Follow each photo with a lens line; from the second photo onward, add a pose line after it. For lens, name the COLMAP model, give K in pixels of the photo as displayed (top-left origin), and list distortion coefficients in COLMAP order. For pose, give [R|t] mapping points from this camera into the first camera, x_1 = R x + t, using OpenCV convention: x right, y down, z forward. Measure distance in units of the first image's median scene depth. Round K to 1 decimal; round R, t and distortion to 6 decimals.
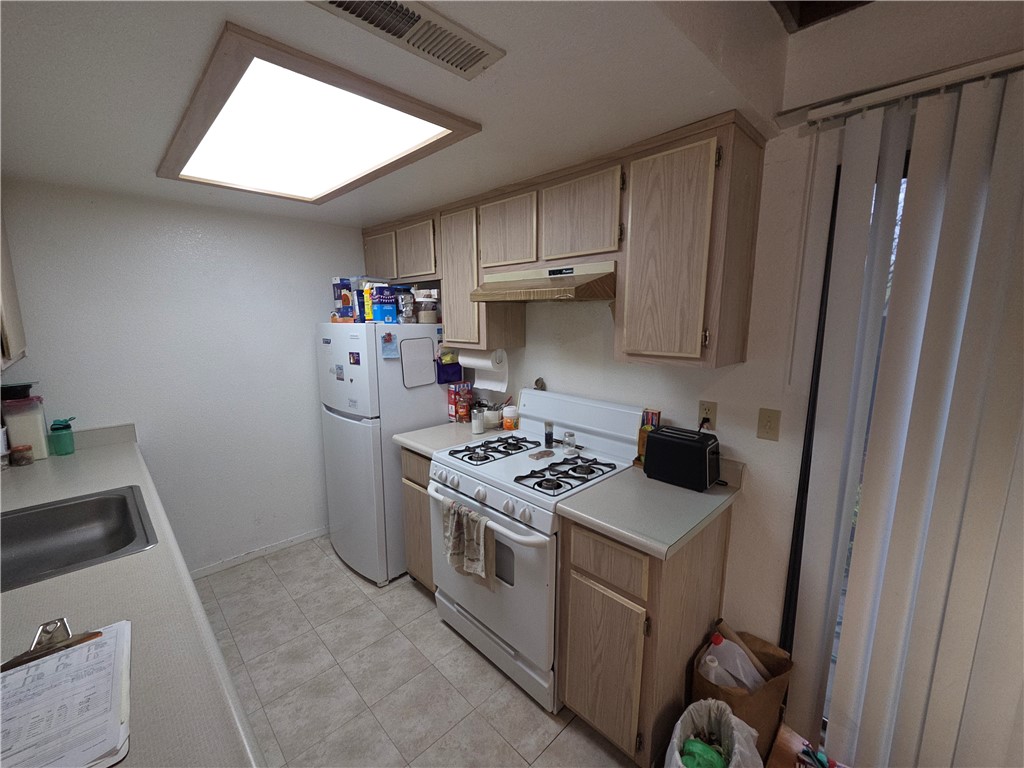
lens RADIAL K [[418.2, 0, 512.5], [0, 418.2, 384.9], [0, 0, 1]] dist [0.000706, -0.001066]
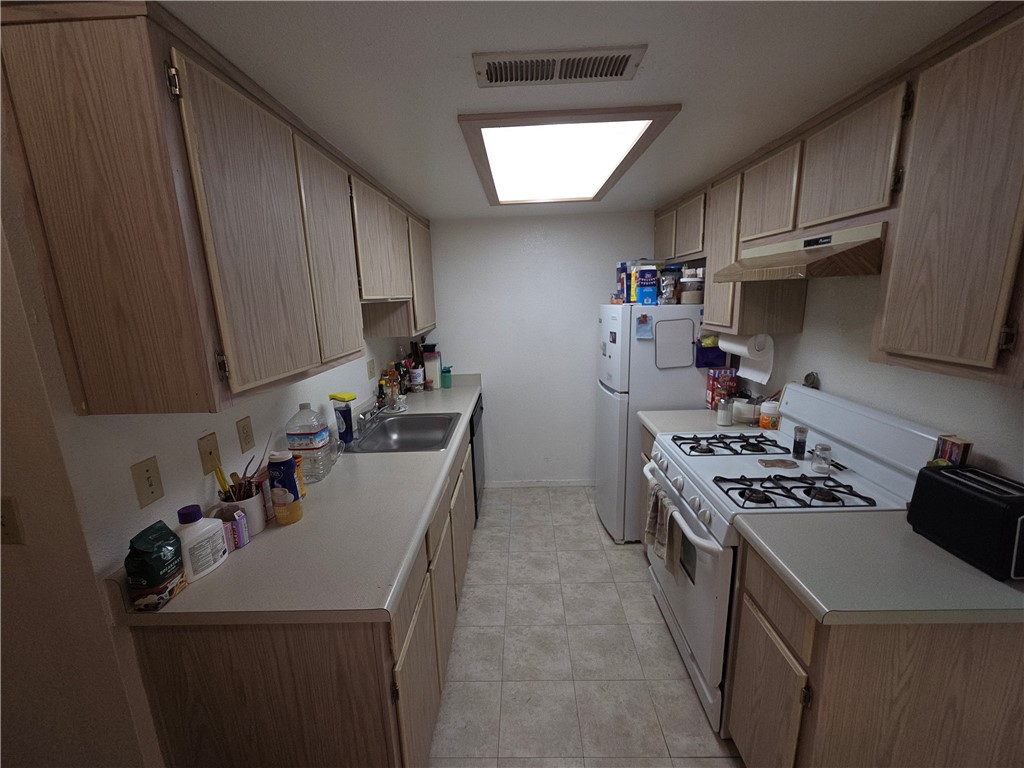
lens RADIAL K [[418.2, 0, 513.6], [0, 418.2, 383.9], [0, 0, 1]] dist [0.000706, -0.001066]
pose [[0.697725, 0.126088, -0.705182, 0.293376], [-0.081035, 0.991962, 0.097187, -0.033037], [0.711768, -0.010665, 0.702334, 0.032534]]
